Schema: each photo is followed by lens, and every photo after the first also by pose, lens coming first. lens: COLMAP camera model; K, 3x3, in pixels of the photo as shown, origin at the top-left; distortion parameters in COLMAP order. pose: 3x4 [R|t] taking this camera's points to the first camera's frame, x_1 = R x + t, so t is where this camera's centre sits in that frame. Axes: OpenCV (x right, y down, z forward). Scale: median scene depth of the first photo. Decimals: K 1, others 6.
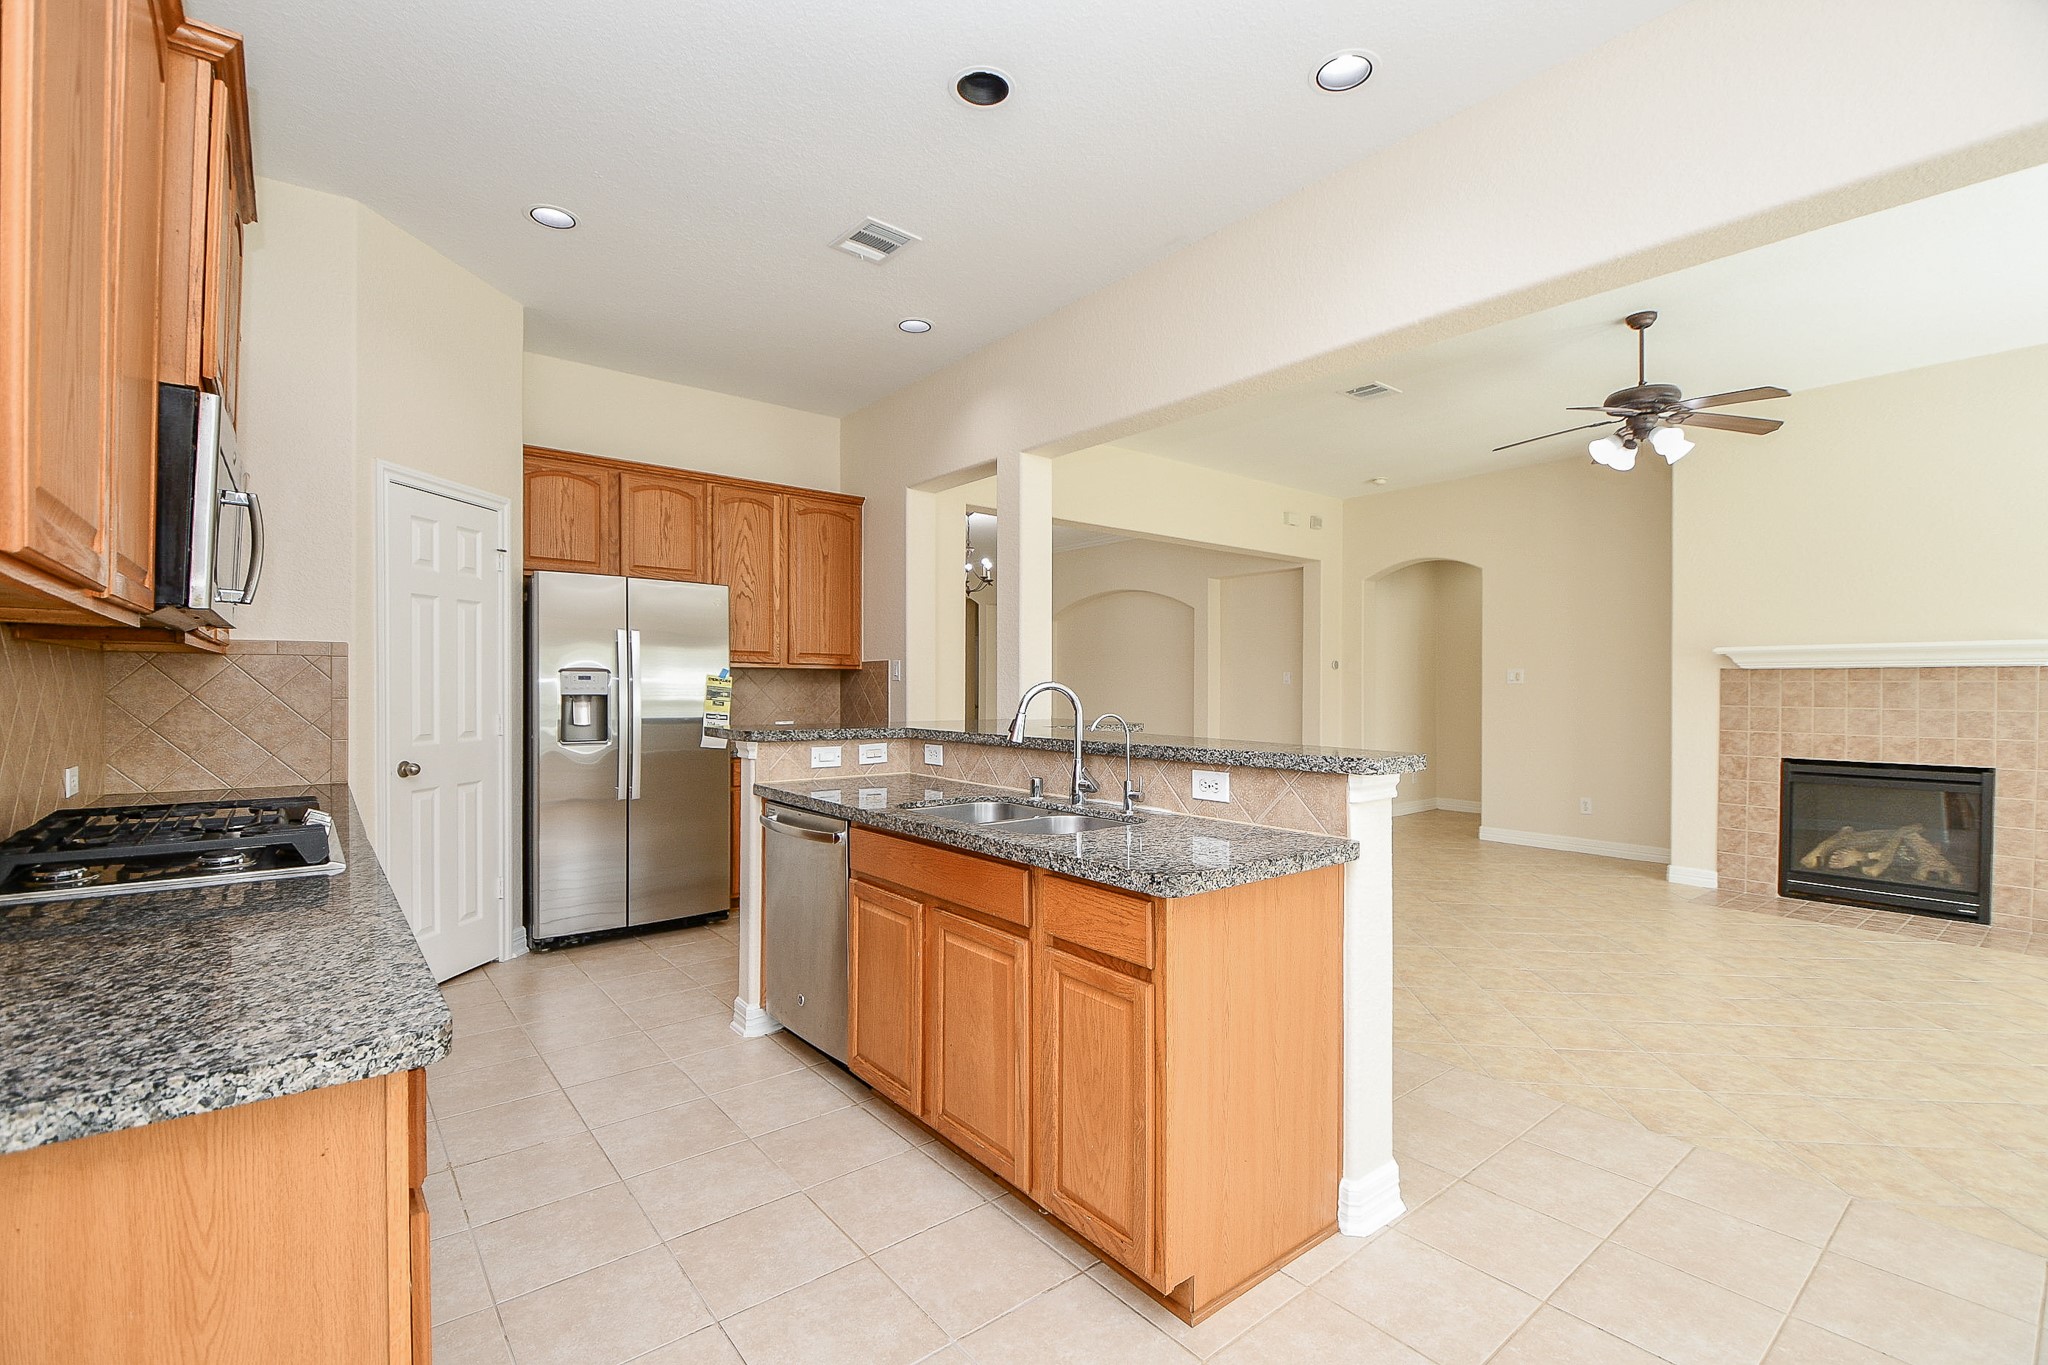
lens RADIAL K [[895.1, 0, 1035.1], [0, 895.1, 688.1], [0, 0, 1]] dist [0.014007, -0.016891]
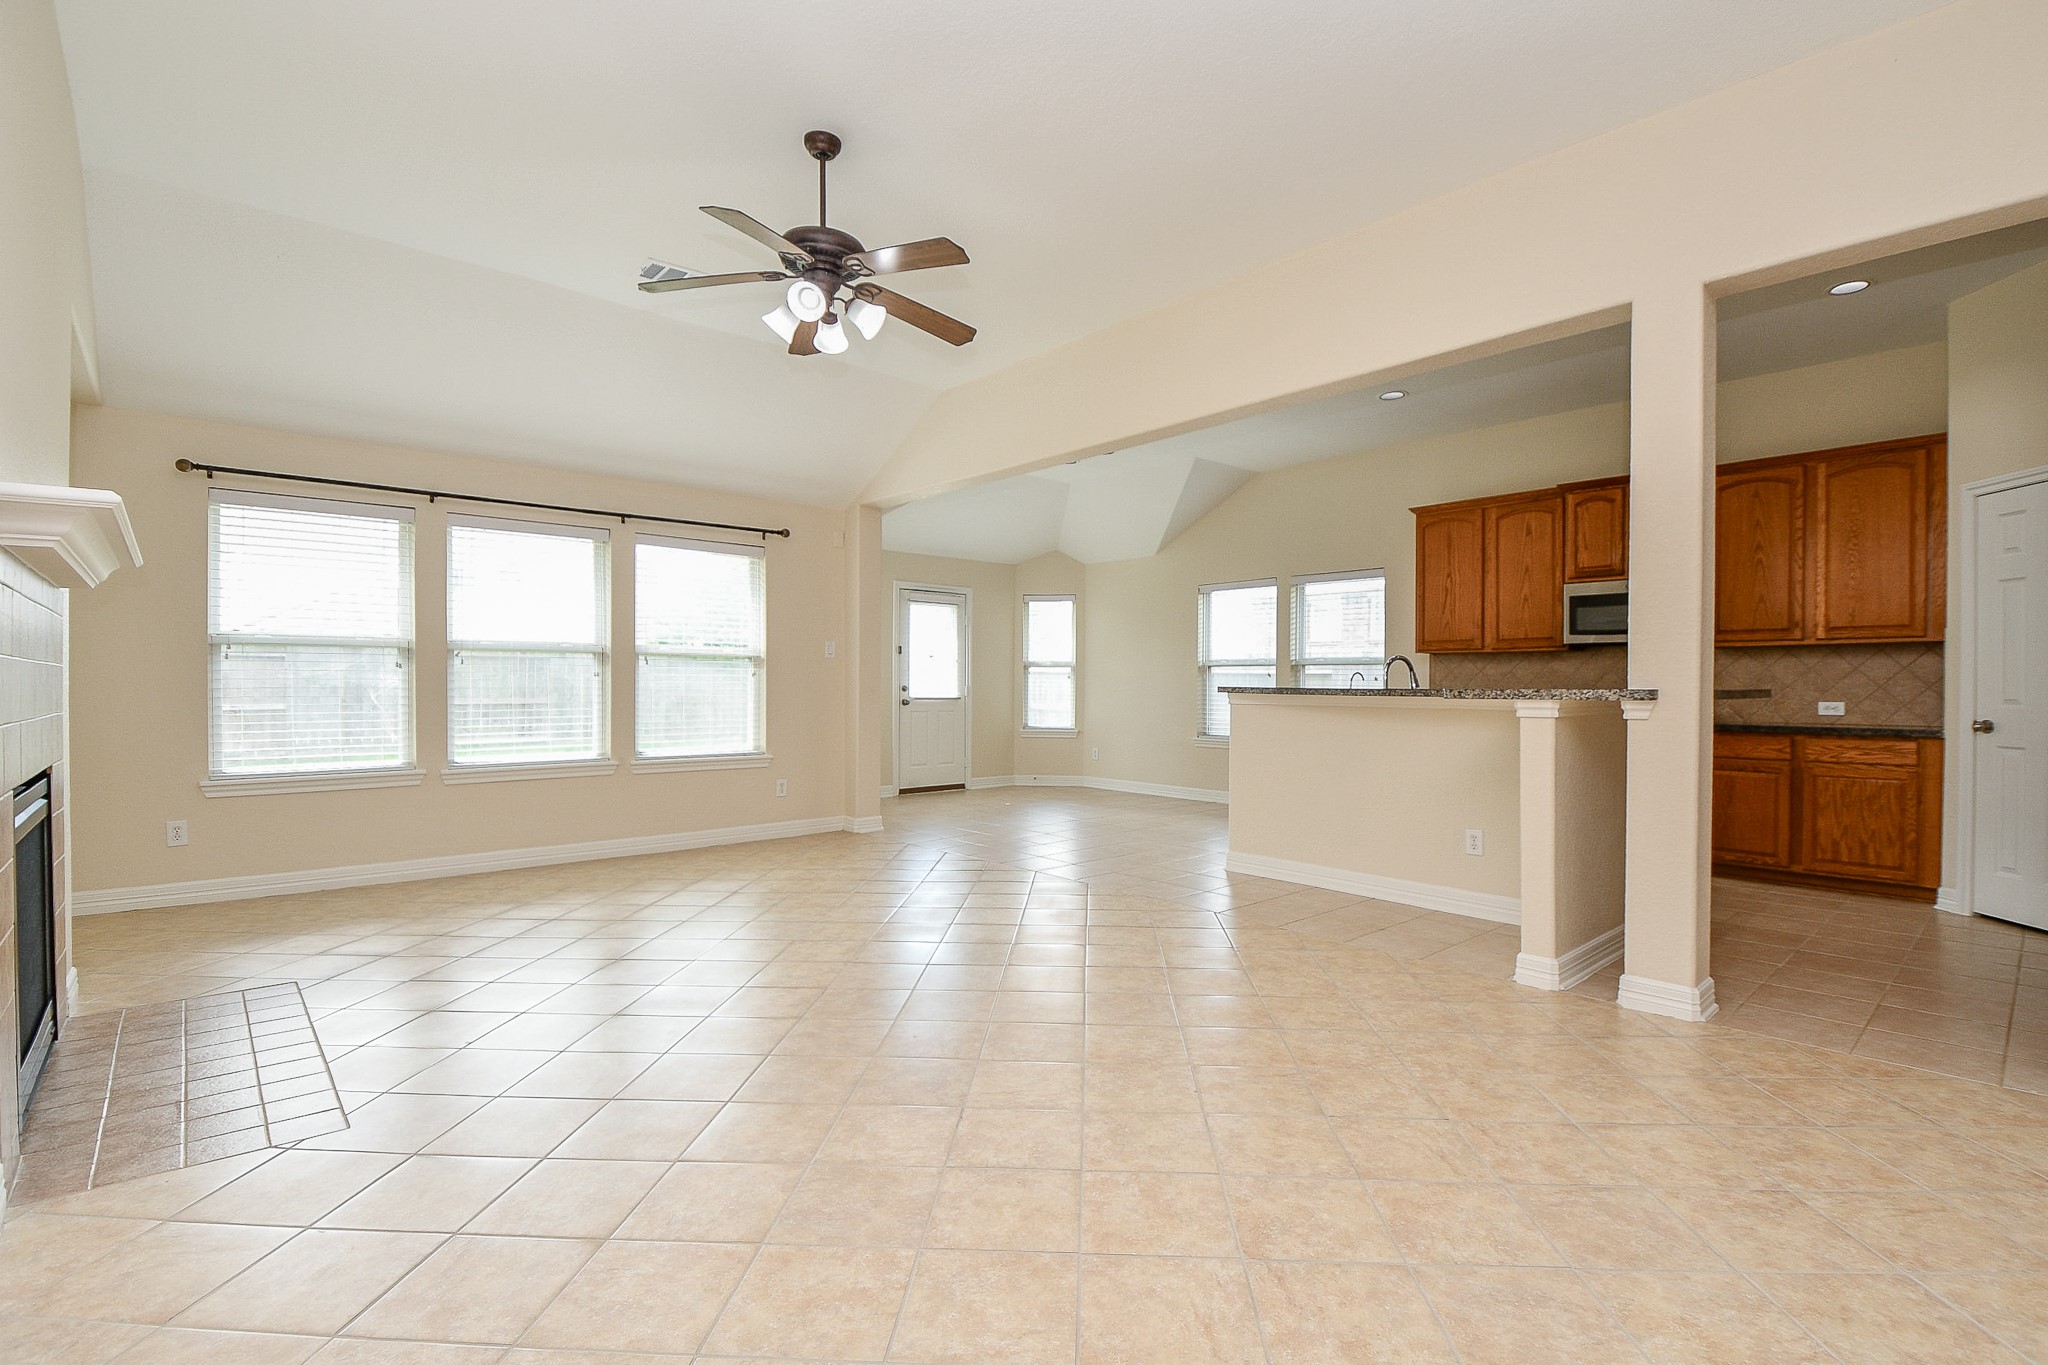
lens RADIAL K [[955.1, 0, 1053.6], [0, 955.1, 691.8], [0, 0, 1]] dist [0.030805, -0.029451]
pose [[-0.998206, -0.008645, -0.059238, 0.481567], [-0.009084, 0.999933, 0.007140, 0.034476], [0.059173, 0.007666, -0.998218, 1.676054]]
